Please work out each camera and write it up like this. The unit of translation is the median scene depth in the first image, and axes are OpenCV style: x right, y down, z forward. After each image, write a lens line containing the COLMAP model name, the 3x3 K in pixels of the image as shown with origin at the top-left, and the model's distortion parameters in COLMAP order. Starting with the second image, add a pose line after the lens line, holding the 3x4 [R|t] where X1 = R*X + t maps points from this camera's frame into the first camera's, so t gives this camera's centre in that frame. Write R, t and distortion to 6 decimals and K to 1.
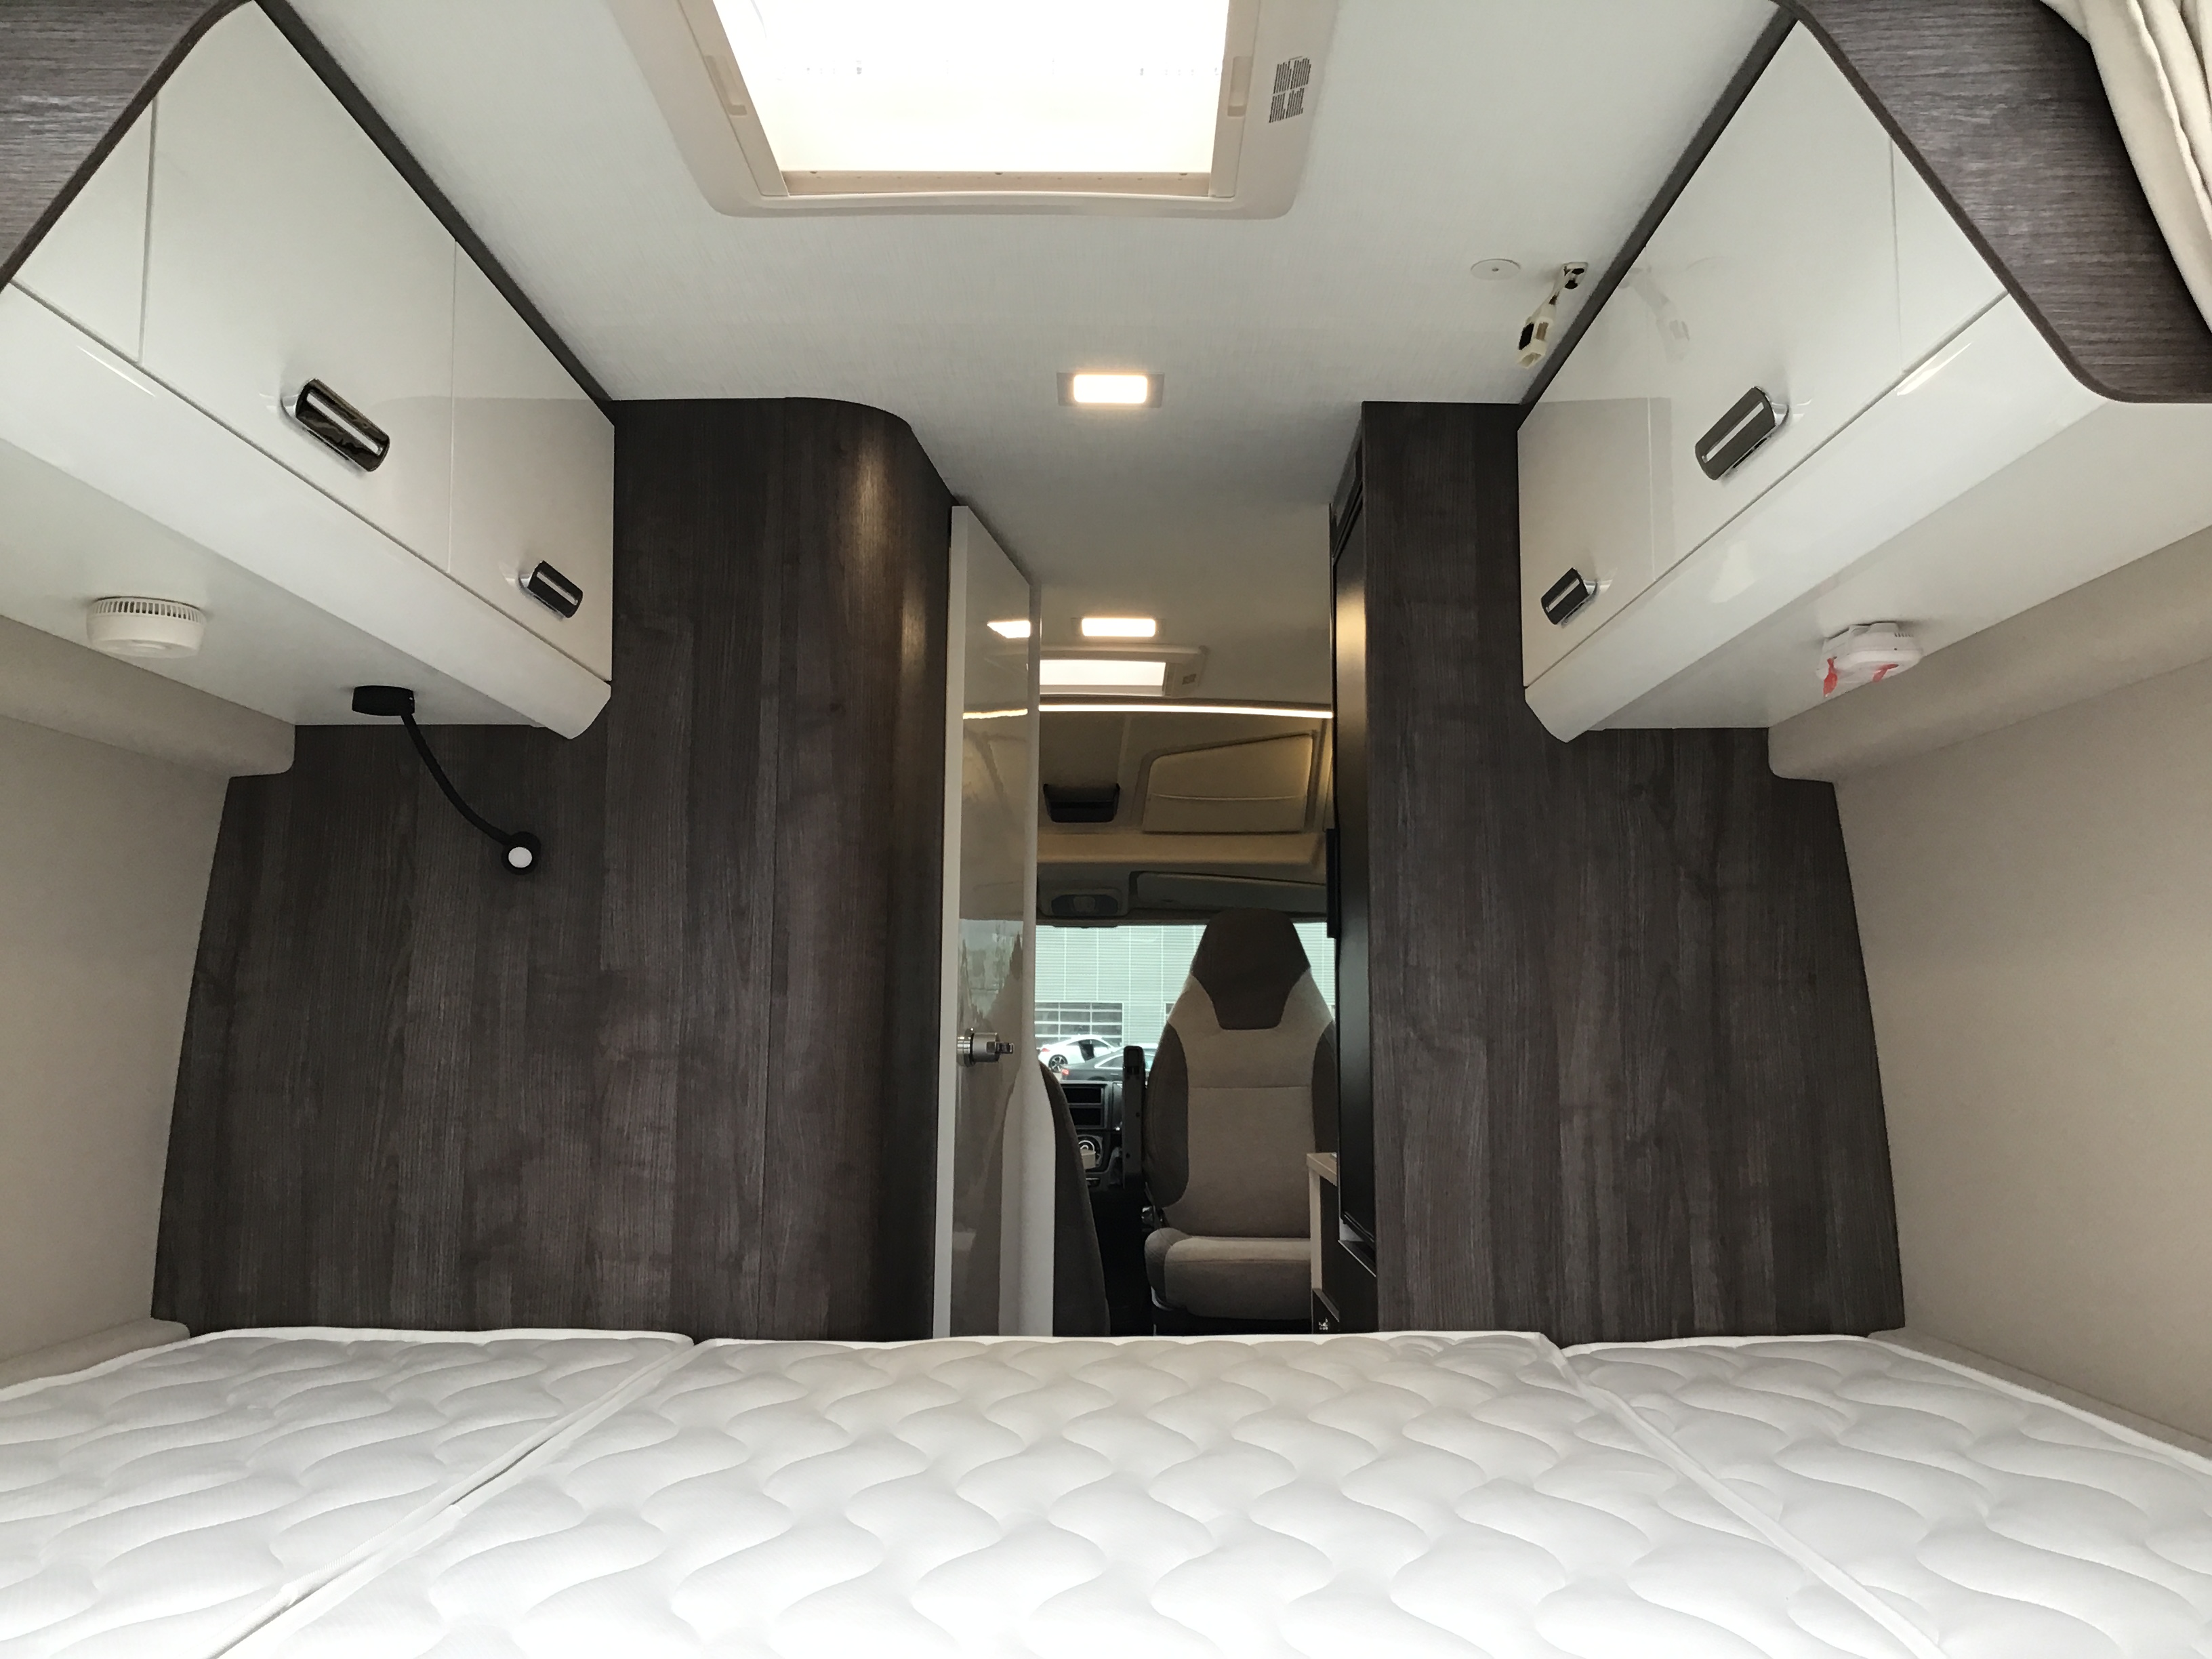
lens RADIAL K [[1963.8, 0, 1106.0], [0, 1963.8, 829.5], [0, 0, 1]] dist [0.118080, -0.233159]
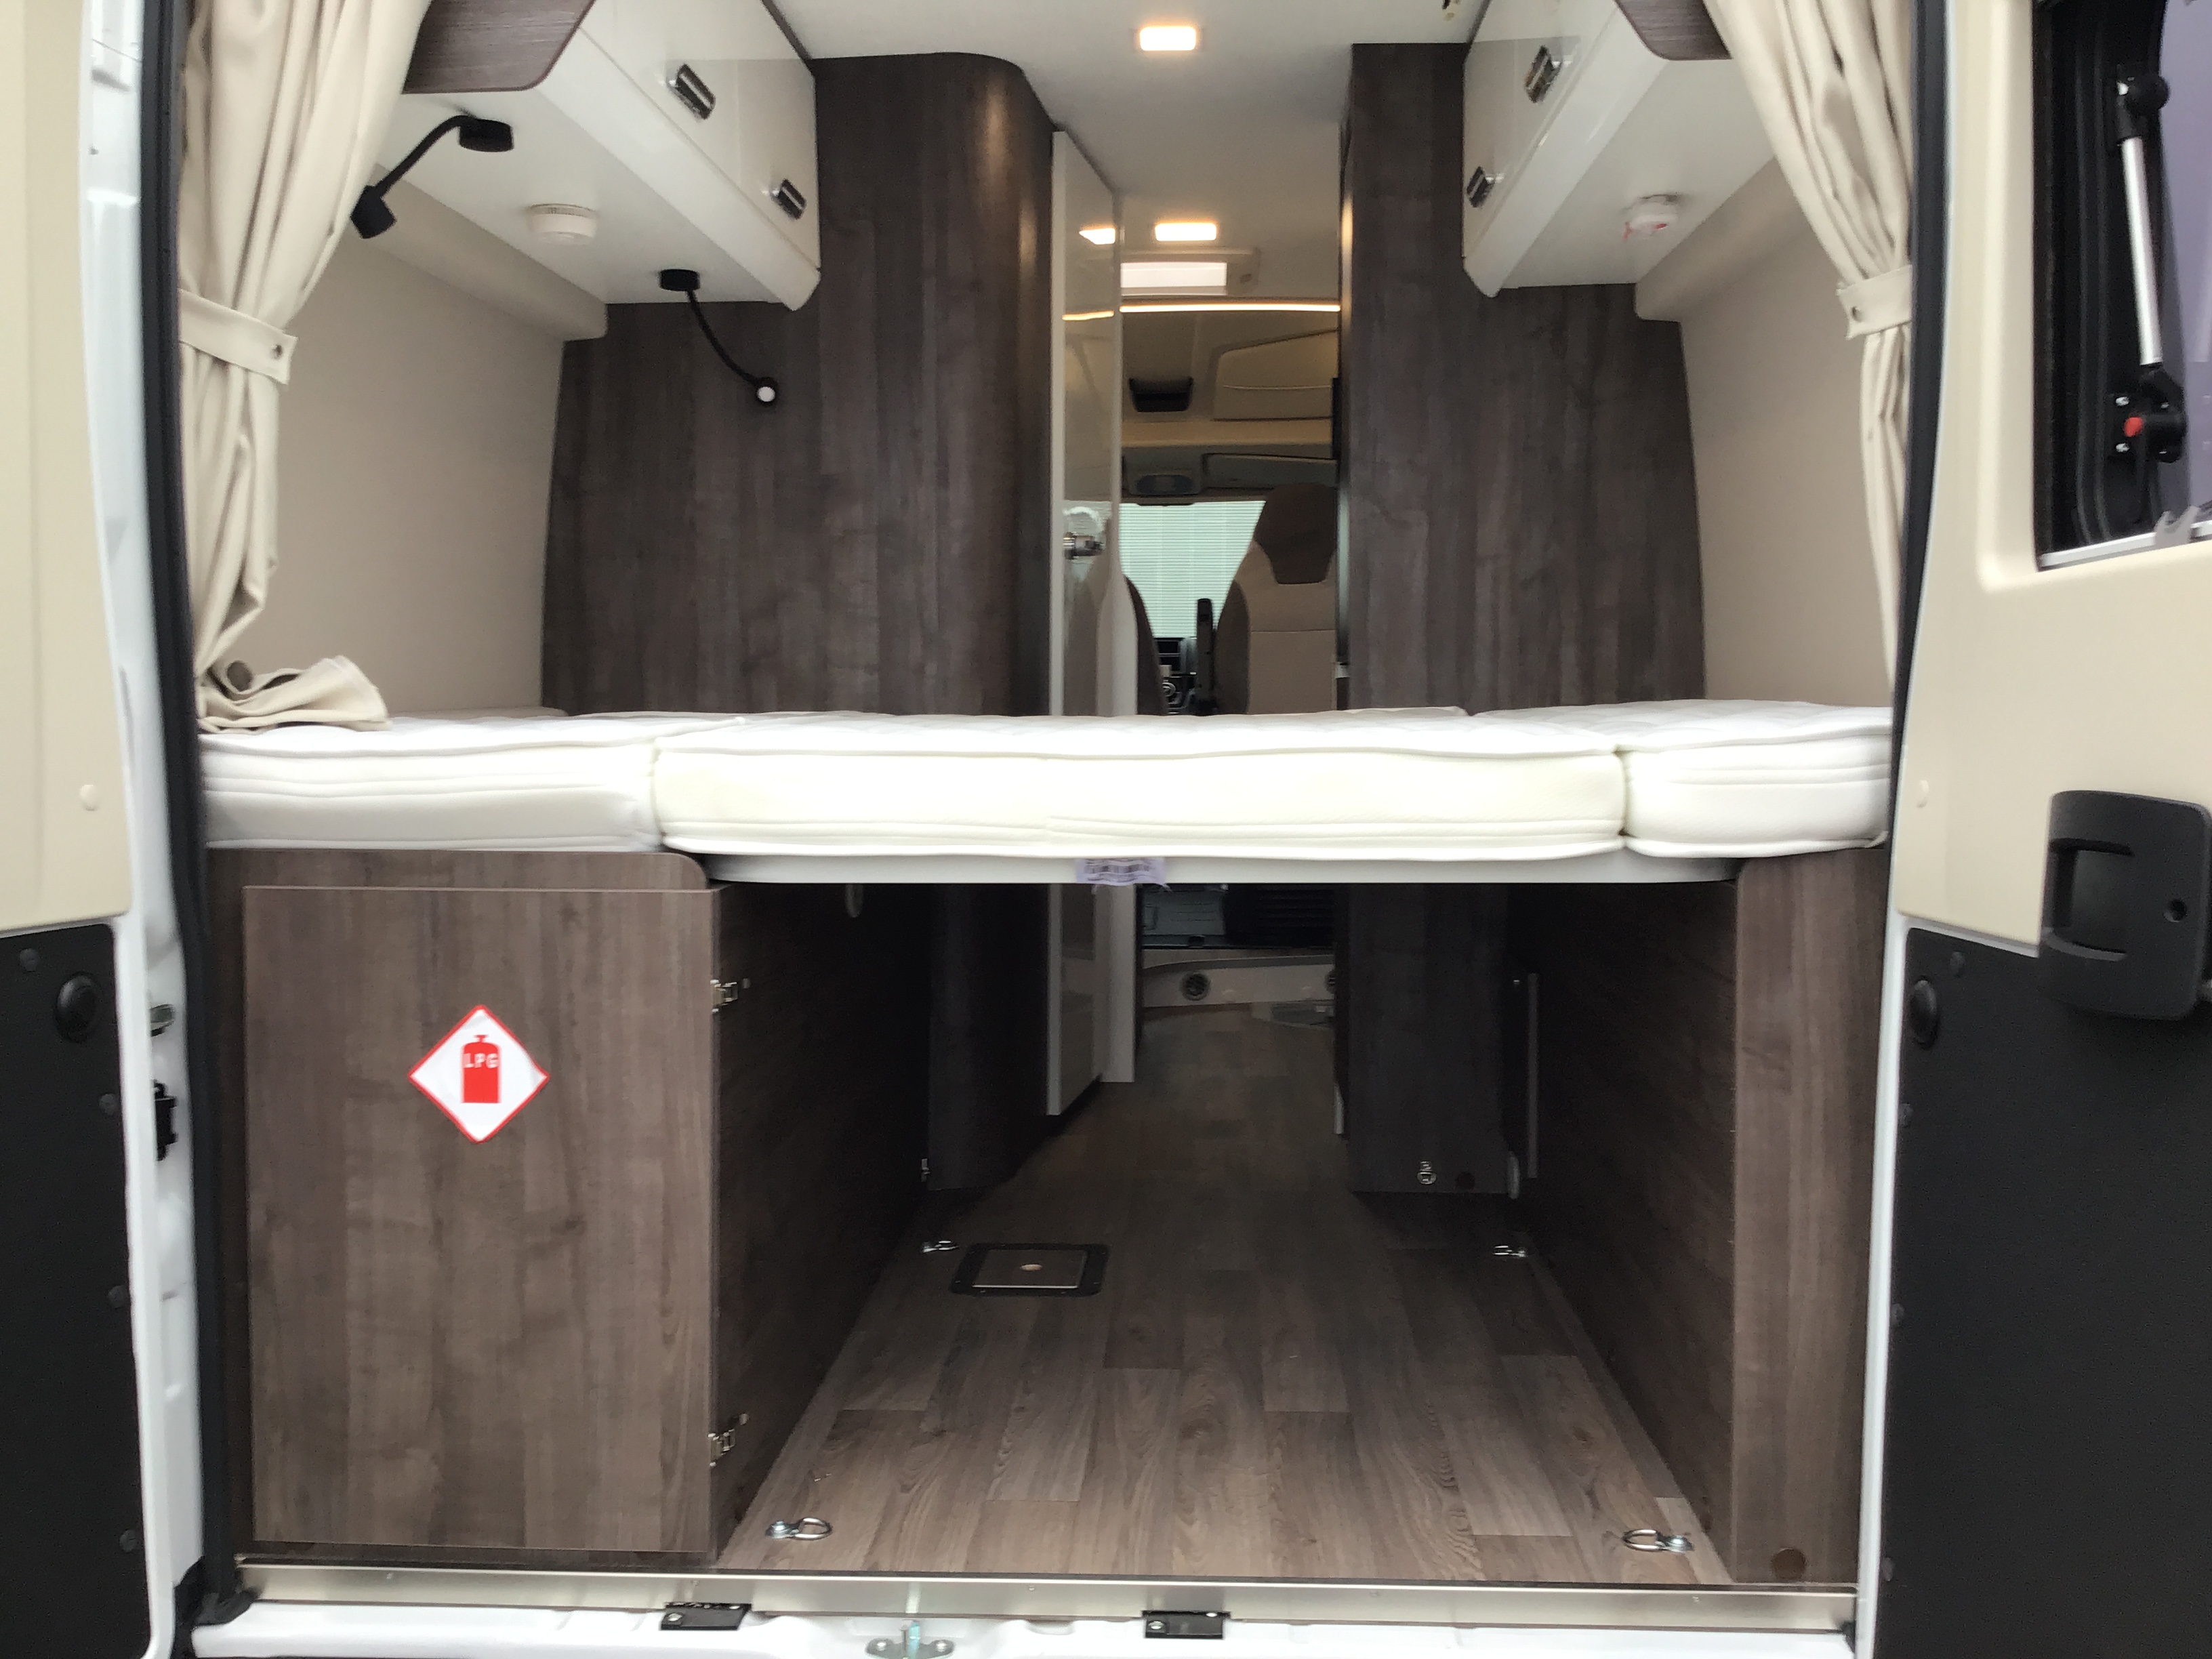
lens RADIAL K [[1946.9, 0, 1102.3], [0, 1946.9, 831.1], [0, 0, 1]] dist [0.128705, -0.244331]
pose [[0.998674, -0.005108, -0.051218, 0.025214], [0.014210, 0.983754, 0.178957, 0.074780], [0.049472, -0.179448, 0.982523, -0.465761]]
